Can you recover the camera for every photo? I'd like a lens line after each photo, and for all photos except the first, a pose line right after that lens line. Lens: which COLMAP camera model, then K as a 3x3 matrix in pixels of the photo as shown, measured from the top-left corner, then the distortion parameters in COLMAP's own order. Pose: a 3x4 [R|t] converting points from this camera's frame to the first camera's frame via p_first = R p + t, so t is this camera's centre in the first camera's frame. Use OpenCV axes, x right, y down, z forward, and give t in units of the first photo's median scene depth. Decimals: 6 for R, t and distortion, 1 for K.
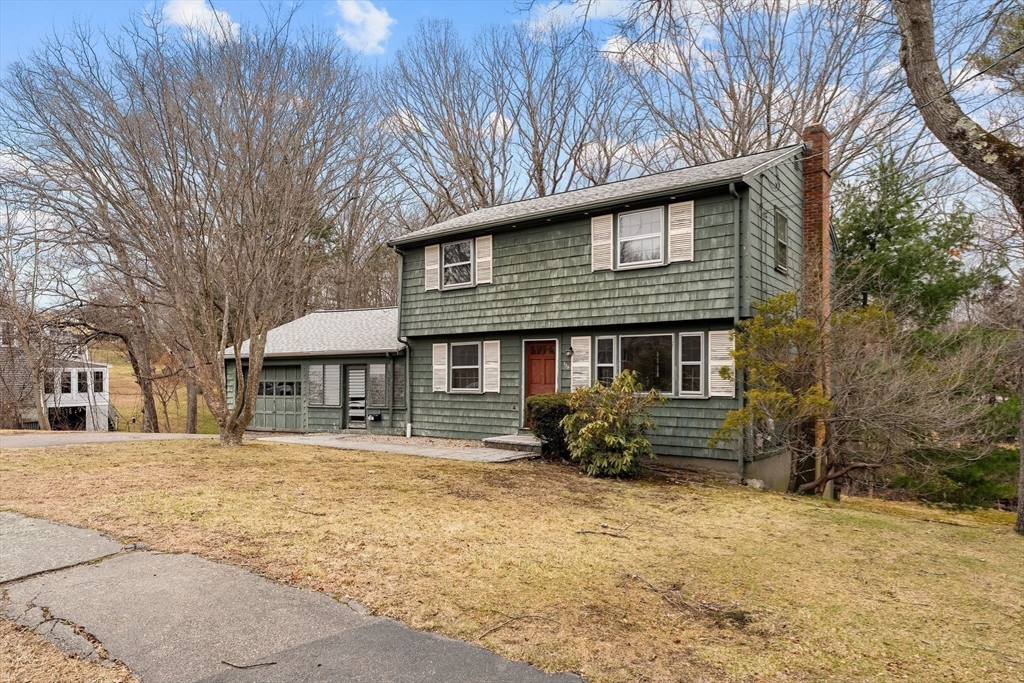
lens RADIAL K [[500.0, 0, 511.8], [0, 500.0, 374.1], [0, 0, 1]] dist [-0.000388, -0.000040]
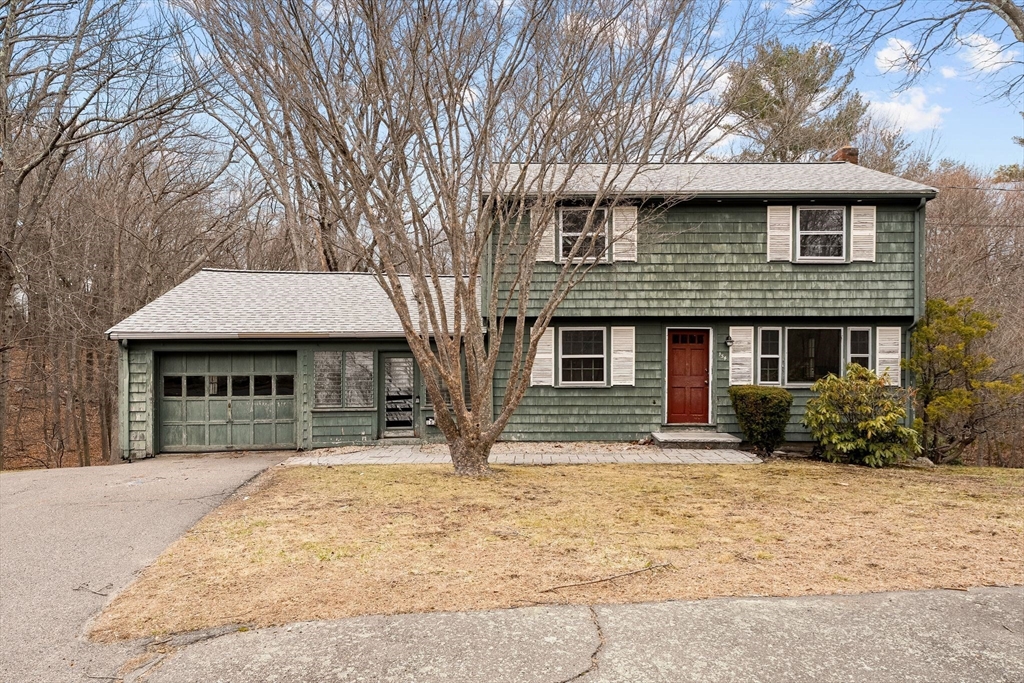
lens RADIAL K [[475.6, 0, 500.6], [0, 475.6, 370.2], [0, 0, 1]] dist [-0.001912, -0.000083]
pose [[0.866606, -0.001005, 0.498992, -0.711268], [-0.003784, 0.999956, 0.008586, 0.003381], [-0.498979, -0.009329, 0.866564, 0.419634]]
